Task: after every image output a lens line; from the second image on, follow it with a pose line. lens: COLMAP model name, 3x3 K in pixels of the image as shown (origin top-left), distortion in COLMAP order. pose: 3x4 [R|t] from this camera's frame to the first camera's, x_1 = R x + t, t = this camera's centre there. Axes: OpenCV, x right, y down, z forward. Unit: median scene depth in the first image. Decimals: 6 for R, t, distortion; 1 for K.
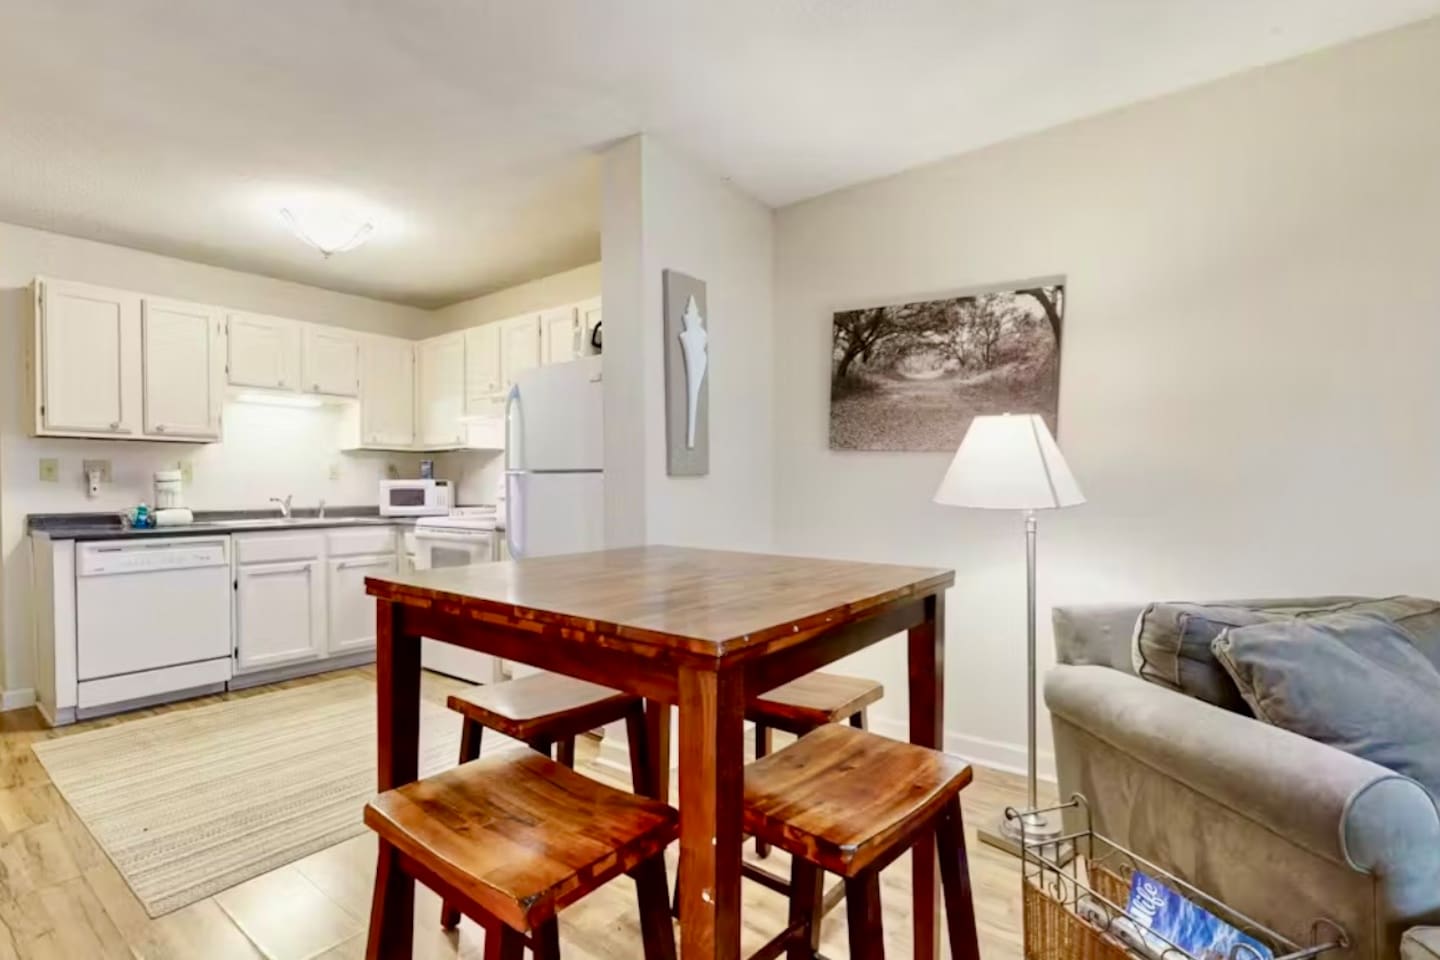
lens RADIAL K [[704.1, 0, 714.7], [0, 704.1, 502.8], [0, 0, 1]] dist [-0.001906, -0.000313]
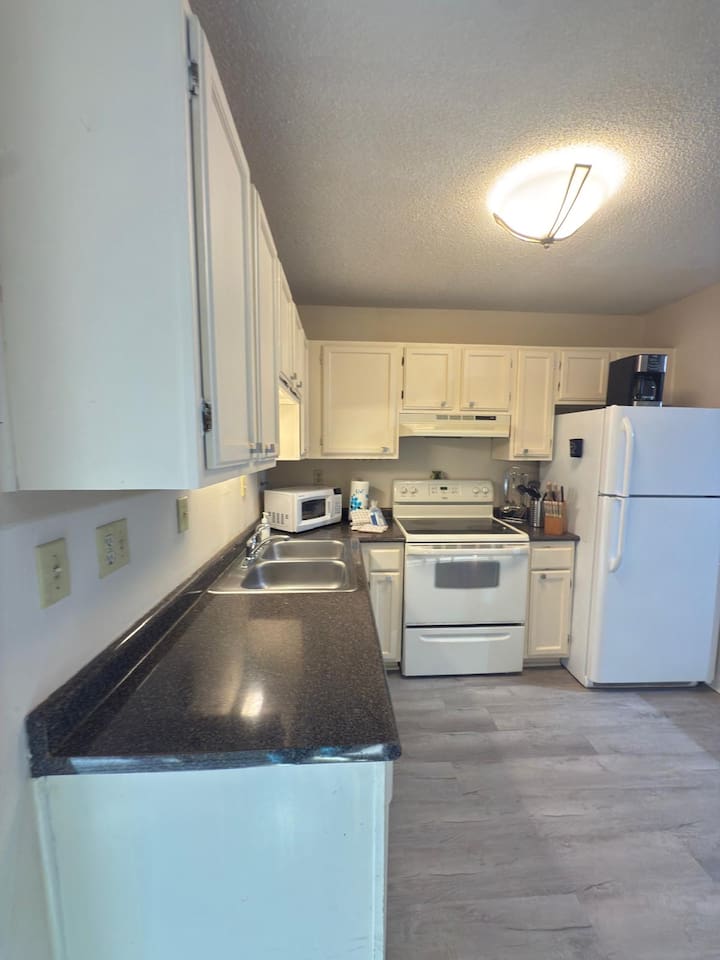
lens RADIAL K [[383.9, 0, 361.5], [0, 383.9, 486.7], [0, 0, 1]] dist [-0.000610, -0.000058]
pose [[0.741610, -0.063870, 0.667784, -0.927925], [0.010495, 0.996440, 0.083649, -0.101740], [-0.670749, -0.055026, 0.739640, 0.730706]]
